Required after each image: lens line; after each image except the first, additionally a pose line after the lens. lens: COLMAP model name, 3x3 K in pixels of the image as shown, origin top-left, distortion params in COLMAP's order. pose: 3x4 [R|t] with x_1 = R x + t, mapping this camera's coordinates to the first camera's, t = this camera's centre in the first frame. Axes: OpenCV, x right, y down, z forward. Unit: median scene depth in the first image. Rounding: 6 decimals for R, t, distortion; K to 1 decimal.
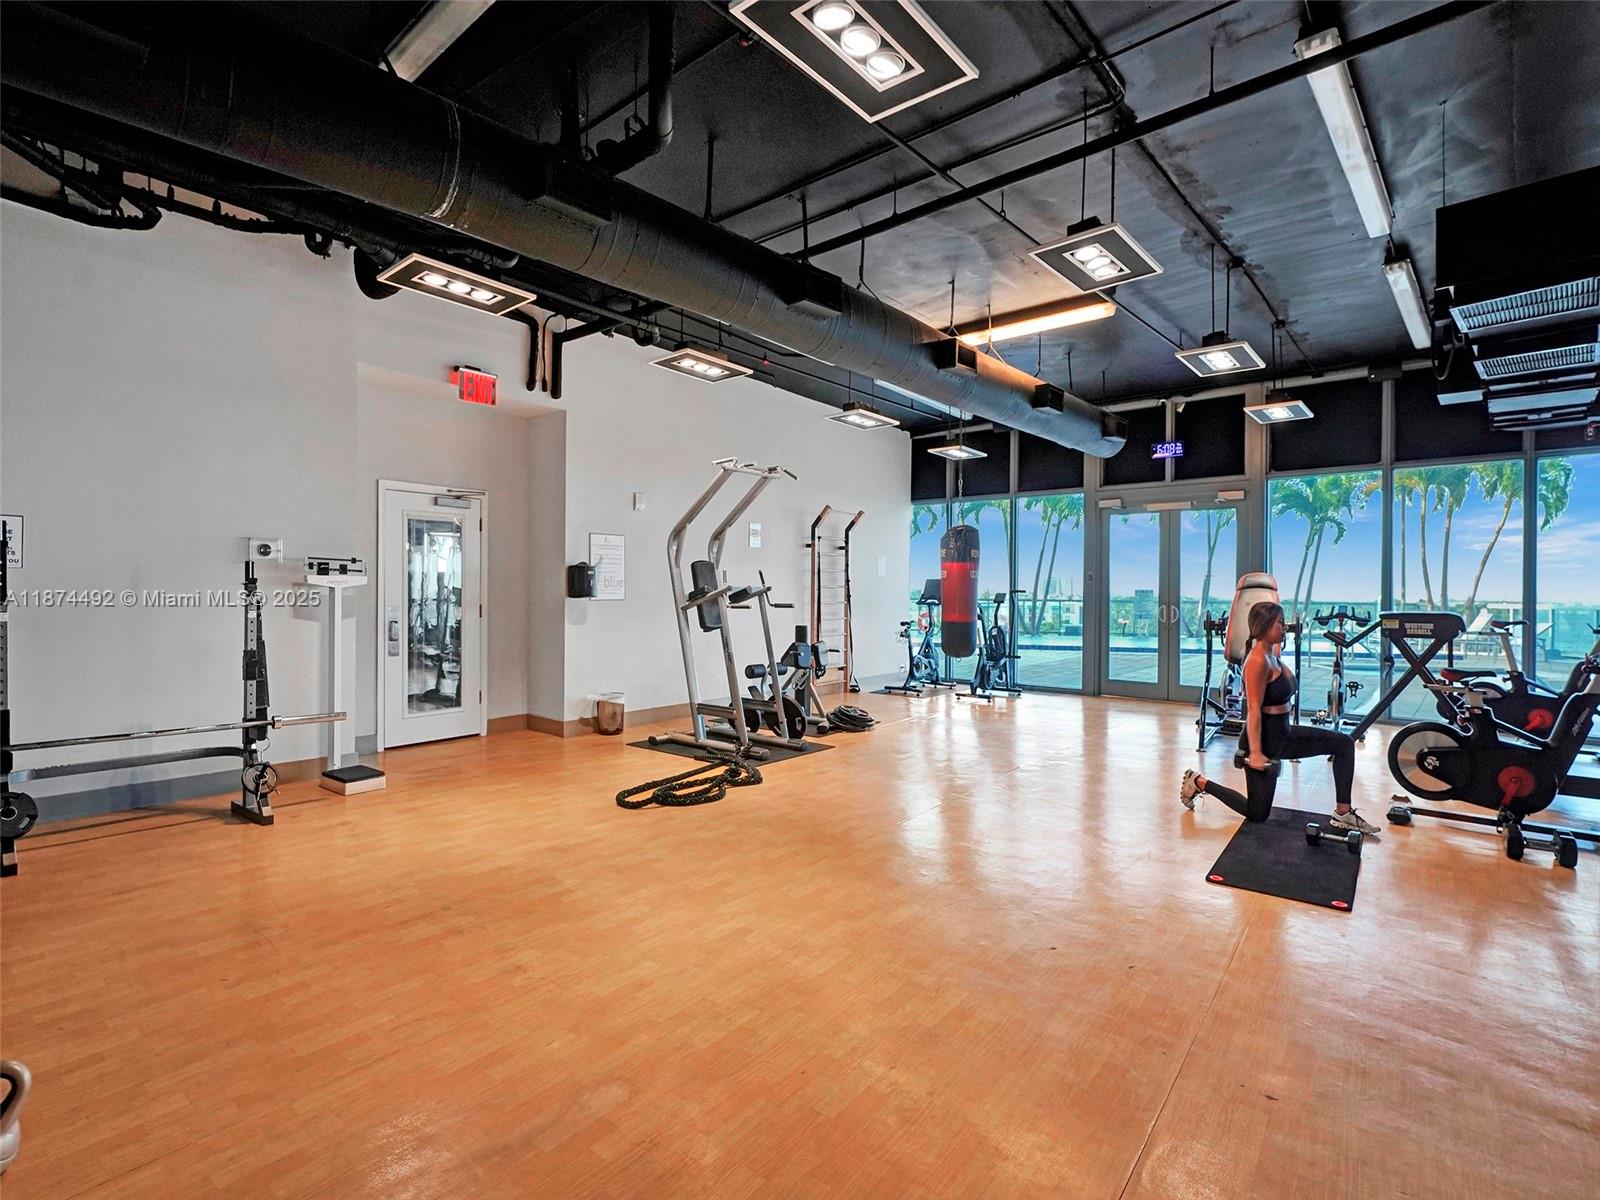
lens RADIAL K [[741.4, 0, 800.0], [0, 741.4, 600.0], [0, 0, 1]] dist [-0.000232, -0.000004]
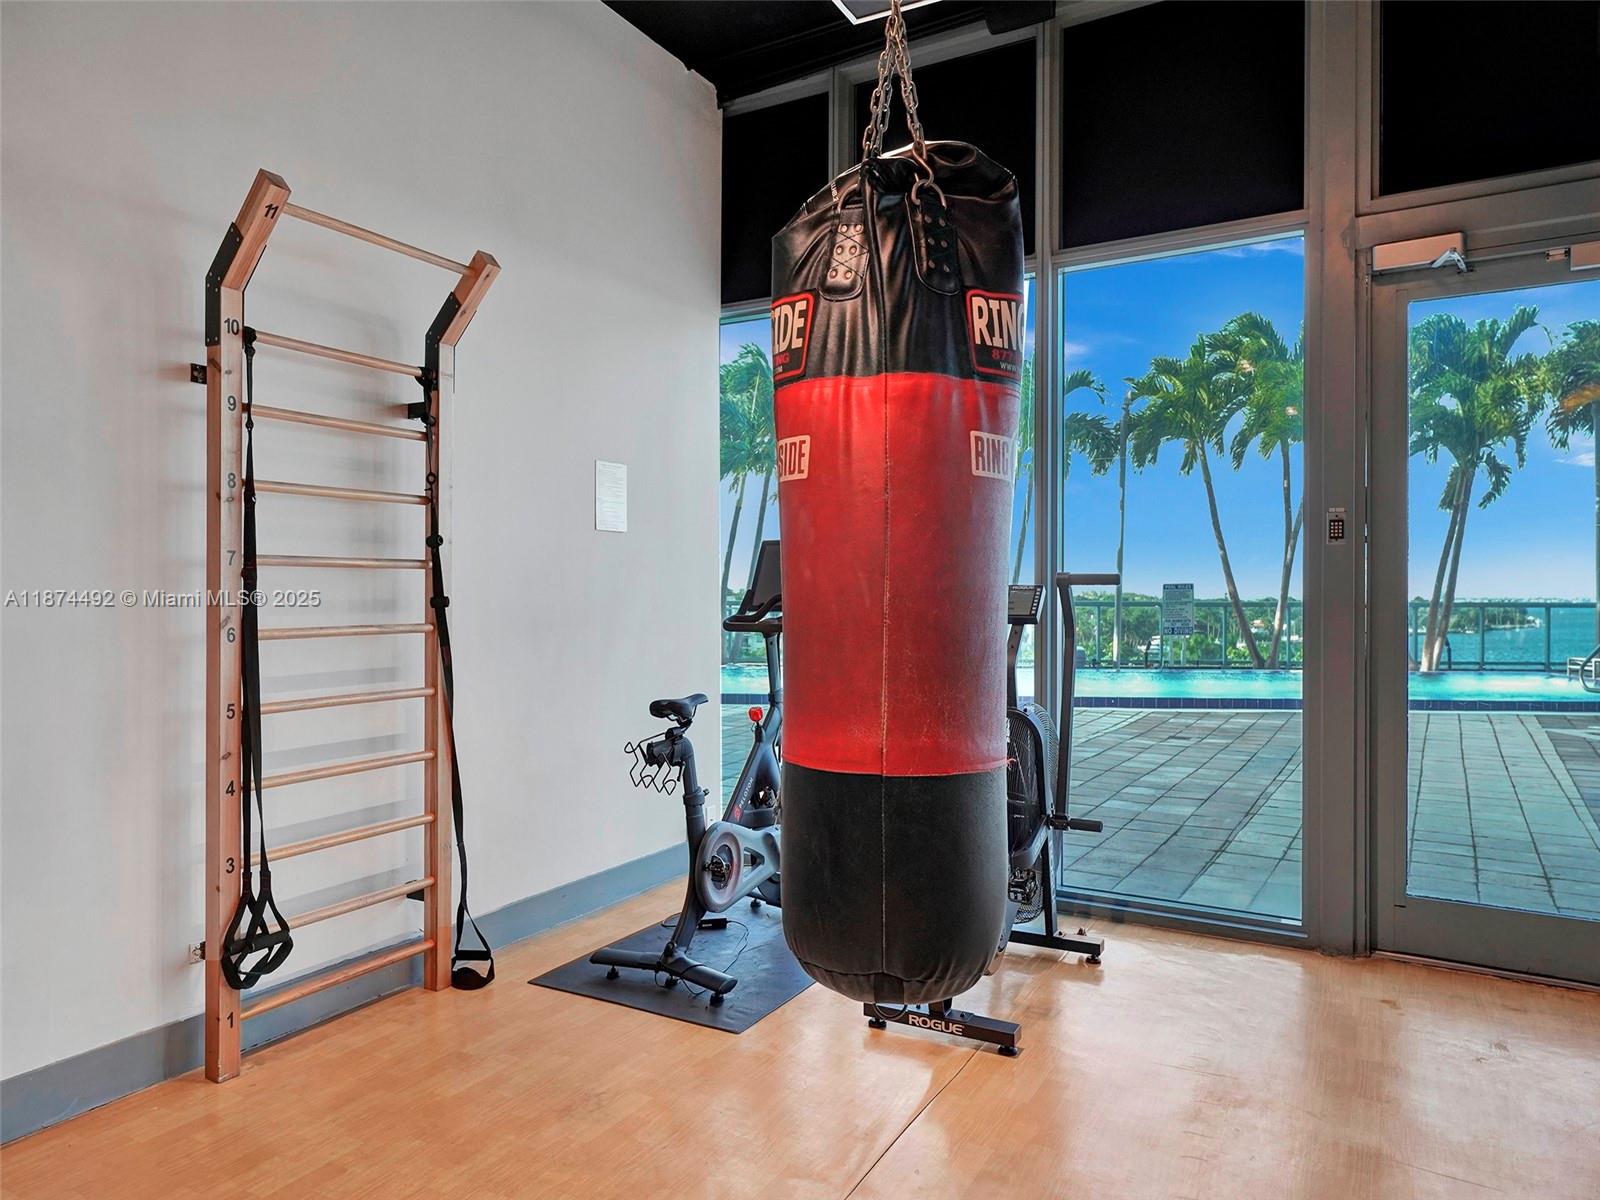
lens RADIAL K [[1028.7, 0, 800.0], [0, 1028.7, 600.0], [0, 0, 1]] dist [0.000469, -0.000002]
pose [[0.987956, -0.006227, 0.154610, 0.131555], [0.006395, 0.999979, -0.000586, -0.005047], [-0.154603, 0.001568, 0.987975, 0.640343]]
